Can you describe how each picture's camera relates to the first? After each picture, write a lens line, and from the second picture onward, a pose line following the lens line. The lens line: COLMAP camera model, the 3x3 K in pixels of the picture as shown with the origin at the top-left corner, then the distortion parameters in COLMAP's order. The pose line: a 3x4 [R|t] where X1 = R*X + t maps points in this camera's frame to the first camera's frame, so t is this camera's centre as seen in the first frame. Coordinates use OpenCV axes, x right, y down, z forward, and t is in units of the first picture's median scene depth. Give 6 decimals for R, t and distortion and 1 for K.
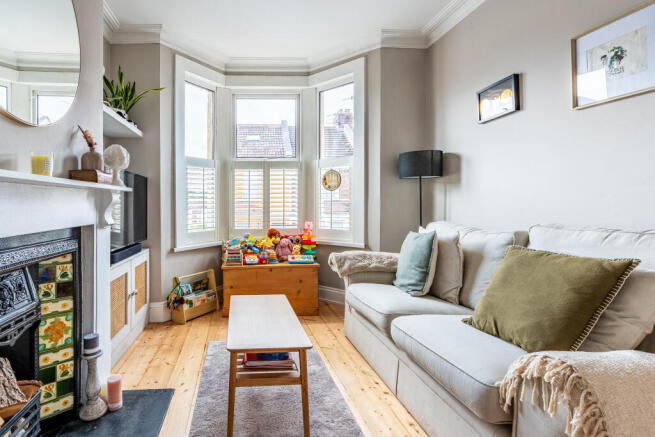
lens RADIAL K [[330.0, 0, 326.4], [0, 330.0, 204.4], [0, 0, 1]] dist [-0.004488, -0.000581]
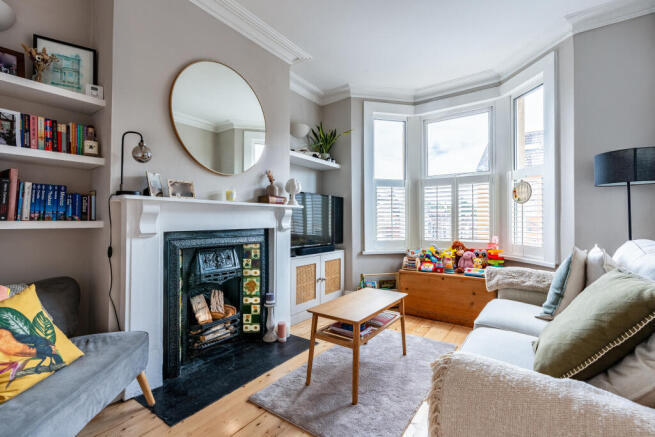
lens RADIAL K [[304.4, 0, 327.8], [0, 304.4, 216.9], [0, 0, 1]] dist [-0.010373, 0.002637]
pose [[0.770803, 0.000843, -0.637073, 0.206844], [-0.005235, 0.999974, -0.005011, 0.004557], [0.637052, 0.007197, 0.770787, -0.008189]]
